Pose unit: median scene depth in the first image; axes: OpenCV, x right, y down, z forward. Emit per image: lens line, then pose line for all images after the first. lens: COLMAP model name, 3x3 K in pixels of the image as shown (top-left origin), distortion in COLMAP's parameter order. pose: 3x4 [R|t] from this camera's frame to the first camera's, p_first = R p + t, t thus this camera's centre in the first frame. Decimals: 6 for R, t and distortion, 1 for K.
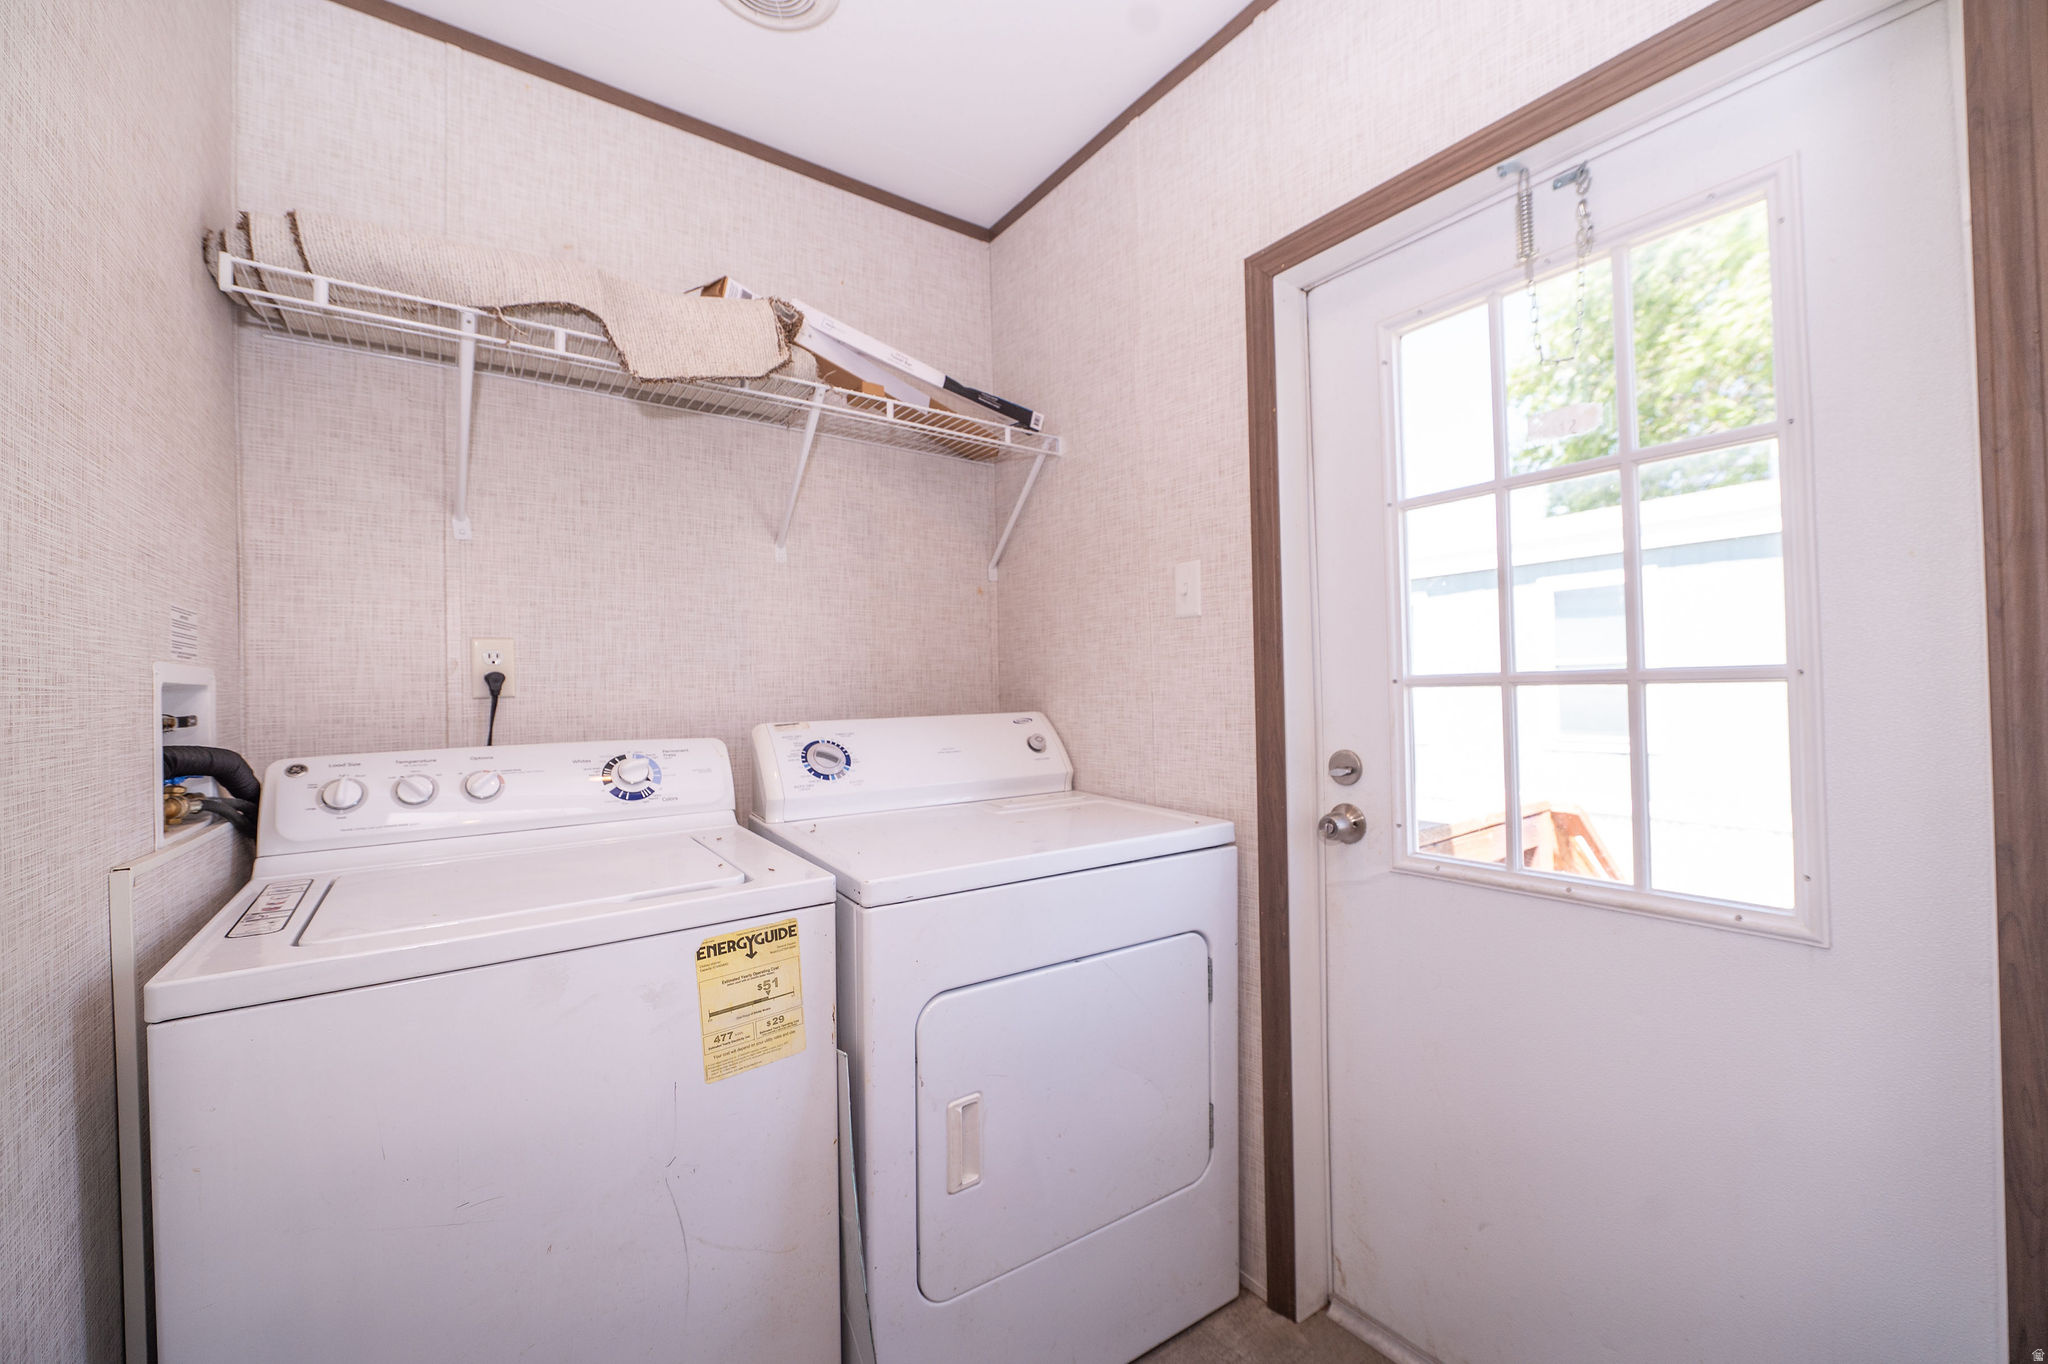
lens RADIAL K [[810.8, 0, 1031.1], [0, 810.8, 679.4], [0, 0, 1]] dist [-0.011311, -0.000320]
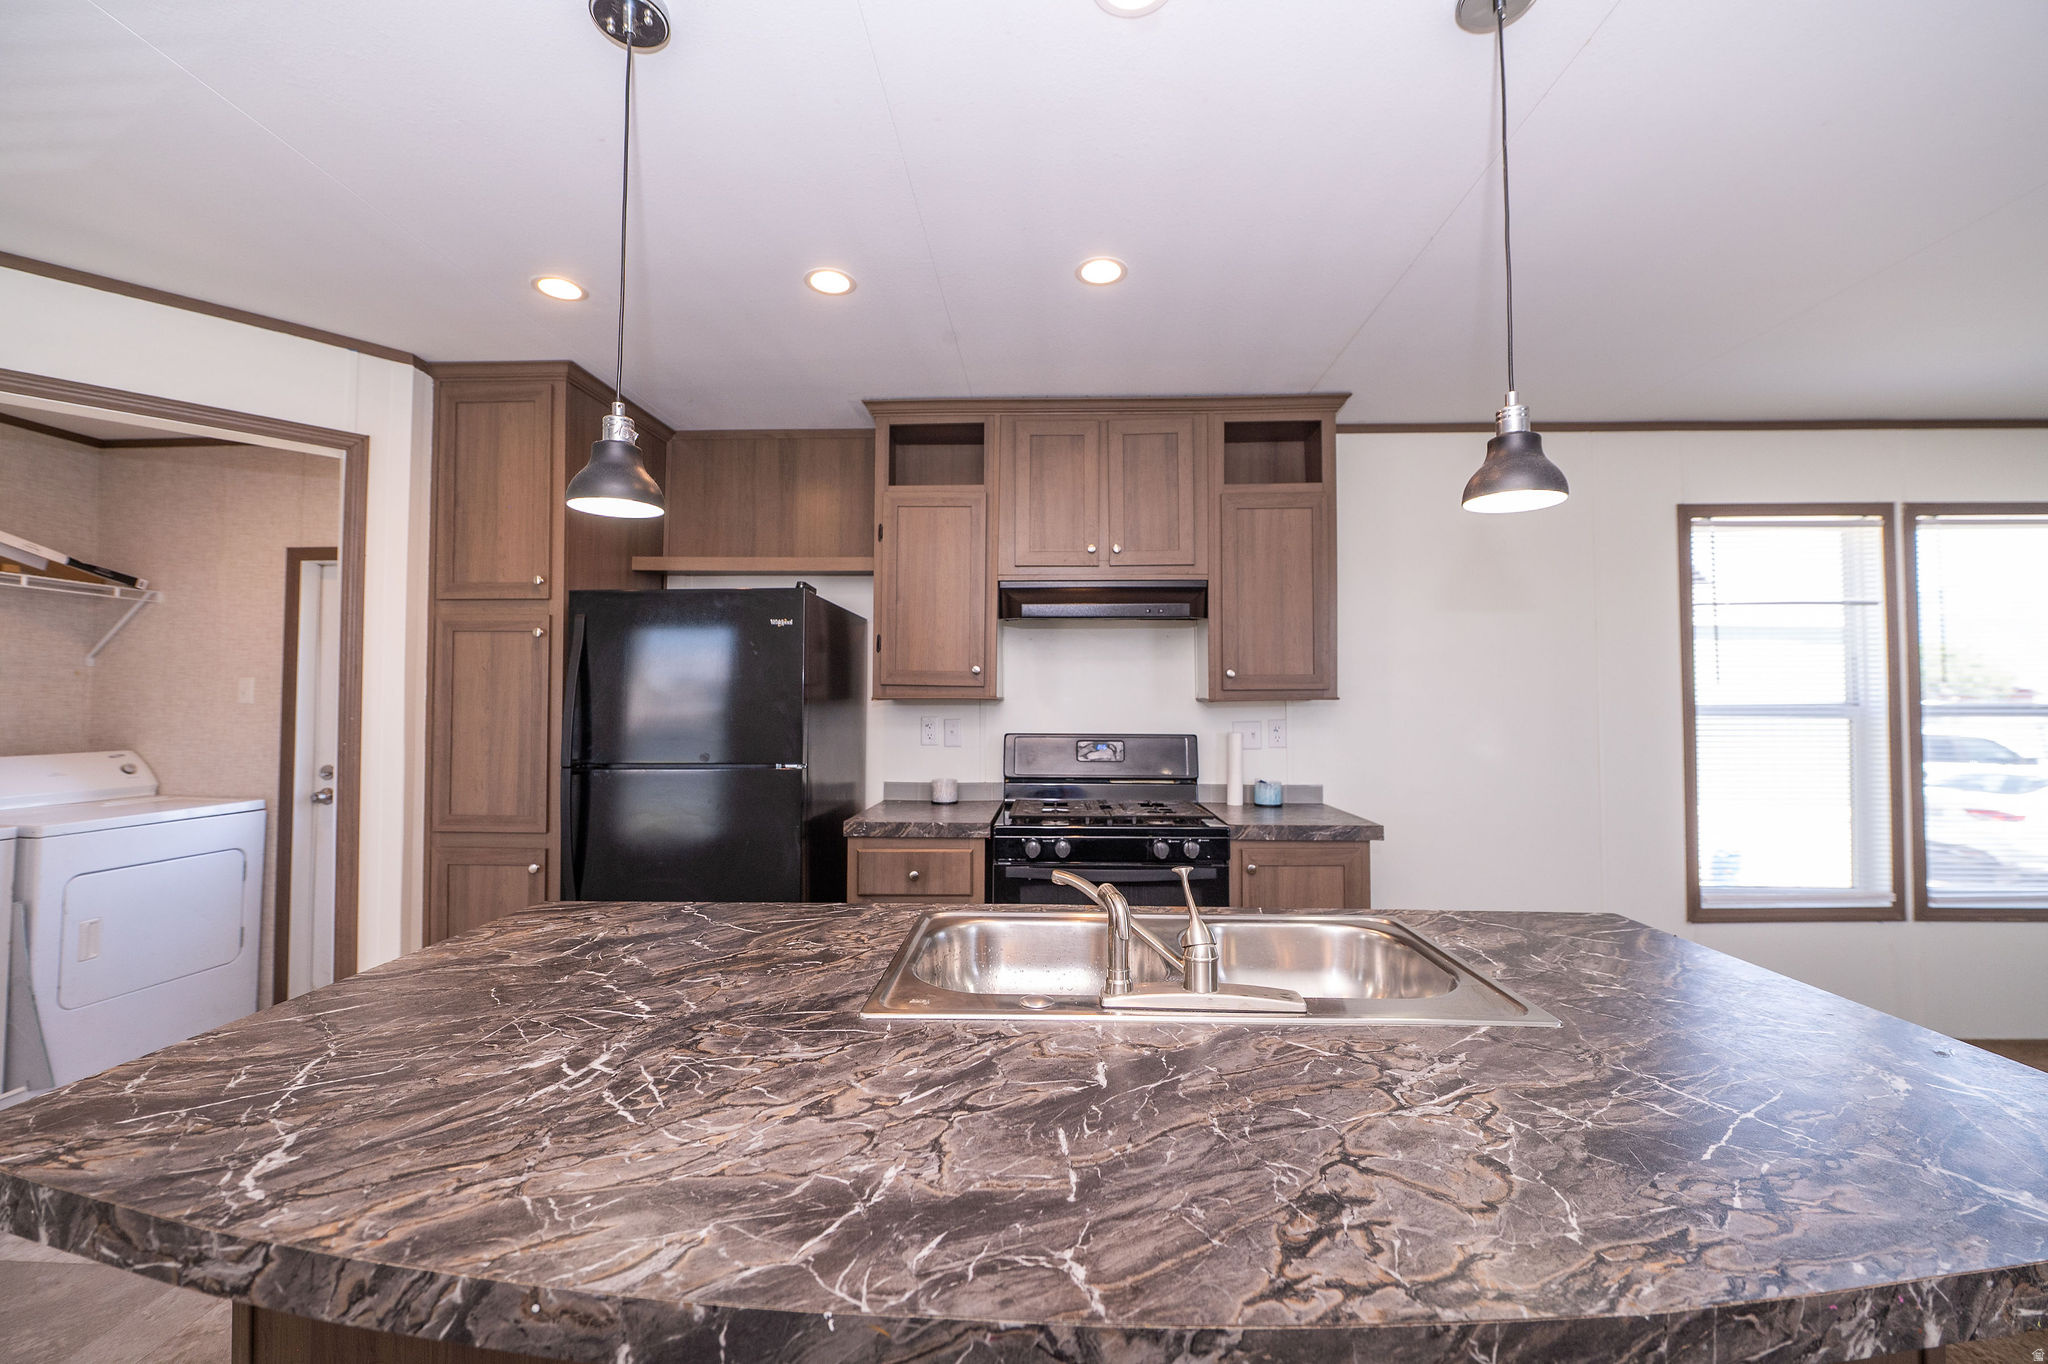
lens RADIAL K [[810.8, 0, 1031.1], [0, 810.8, 679.4], [0, 0, 1]] dist [-0.011311, -0.000320]
pose [[0.617689, 0.046338, 0.785056, -0.157685], [-0.024475, 0.998912, -0.039703, -0.096112], [-0.786042, 0.005310, 0.618151, -1.645733]]
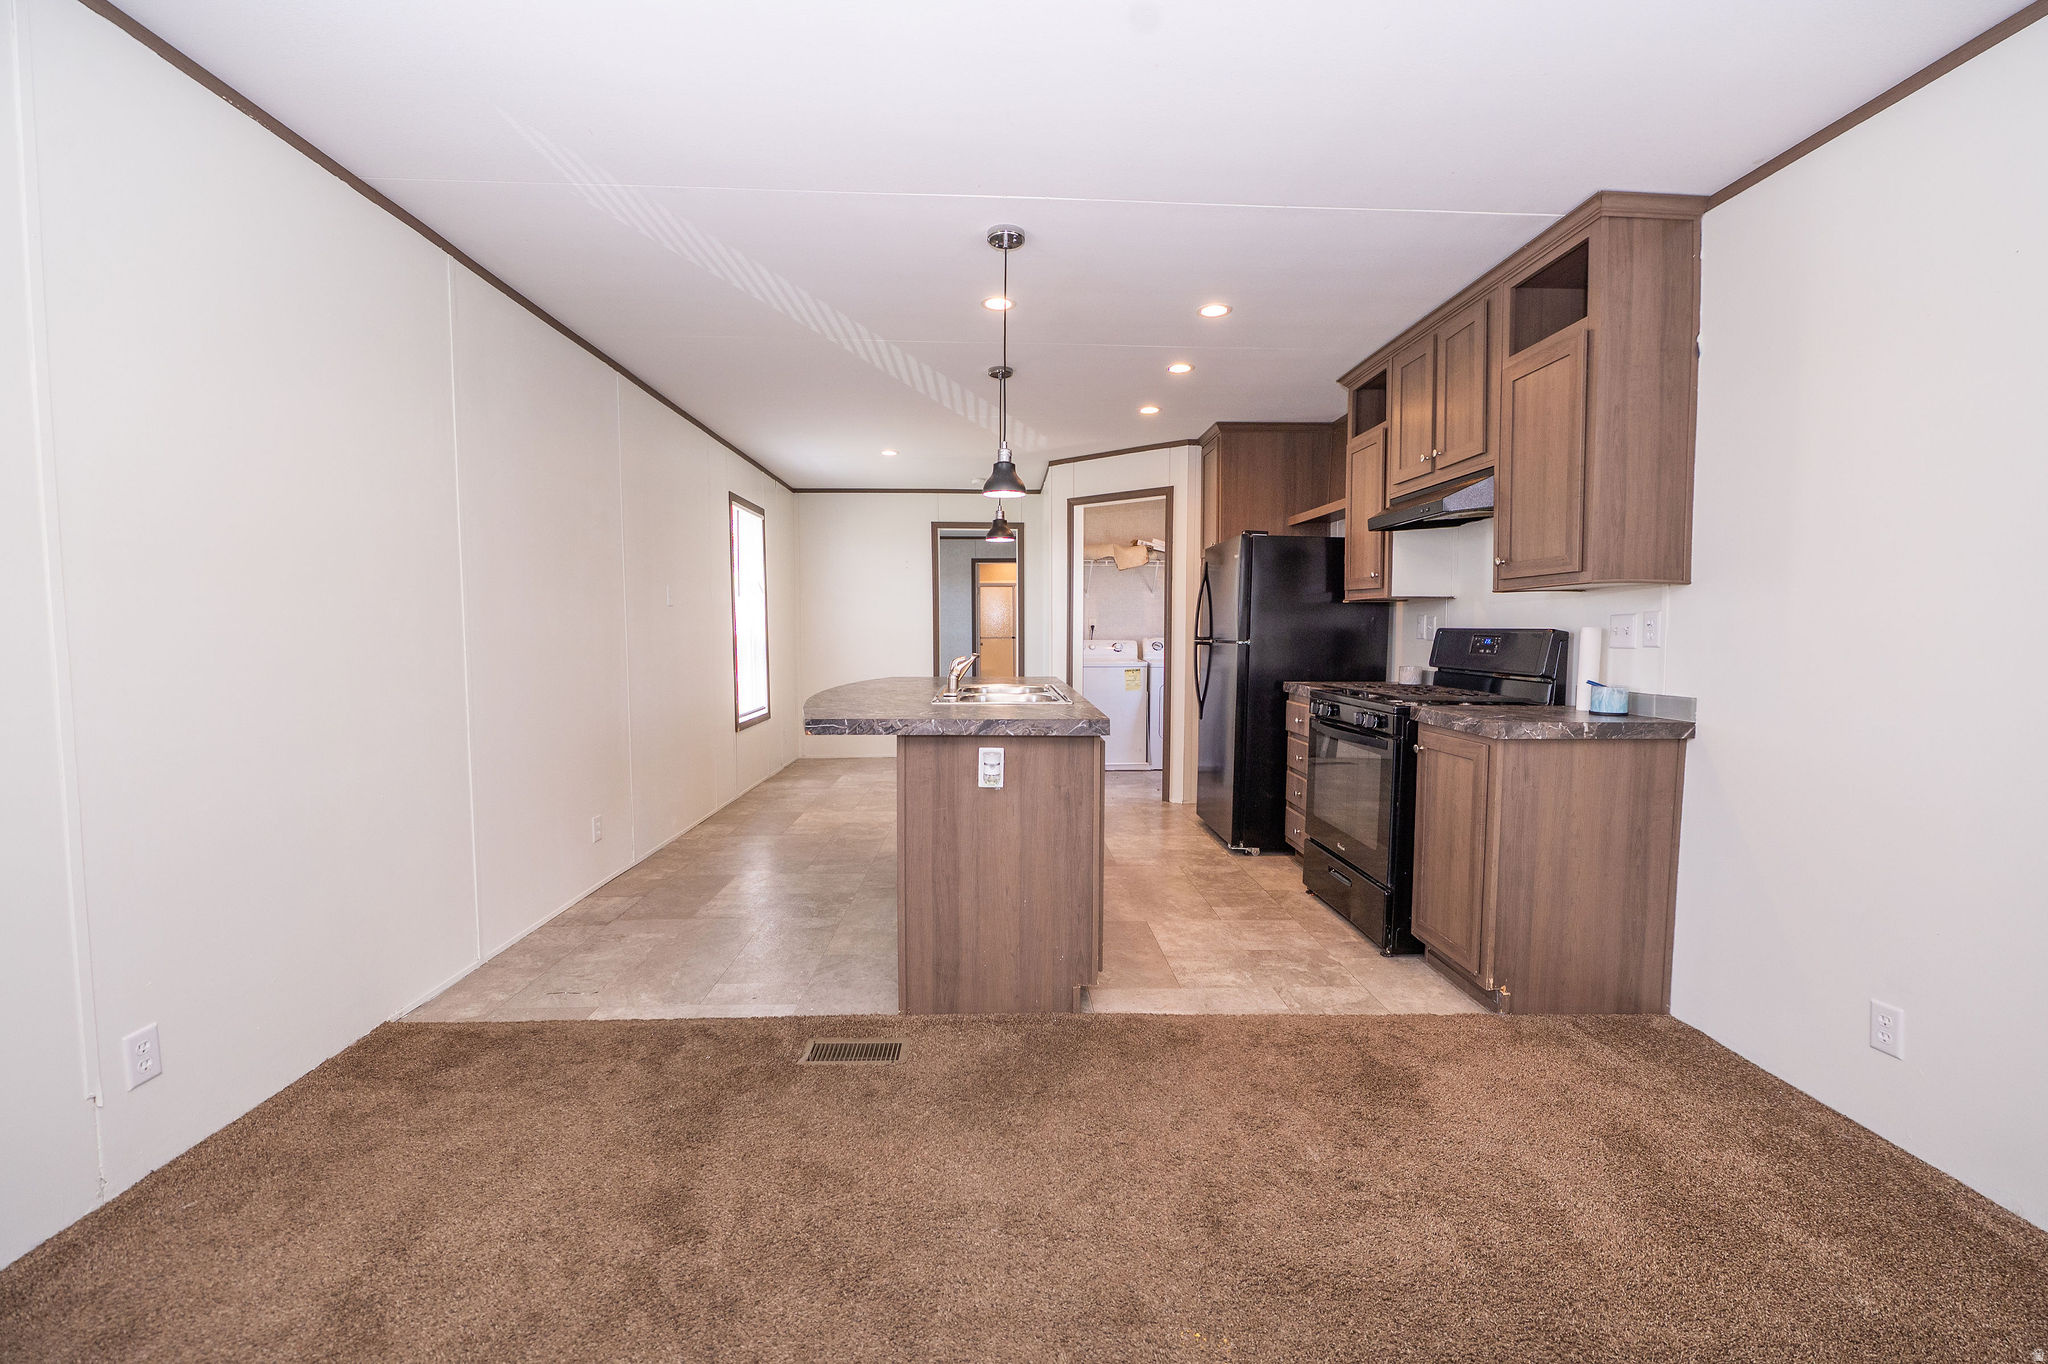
lens RADIAL K [[810.8, 0, 1031.1], [0, 810.8, 679.4], [0, 0, 1]] dist [-0.011311, -0.000320]
pose [[0.835998, 0.059511, -0.545496, 1.402921], [-0.015062, 0.996216, 0.085599, -0.077370], [0.548526, -0.063344, 0.833731, -2.707515]]
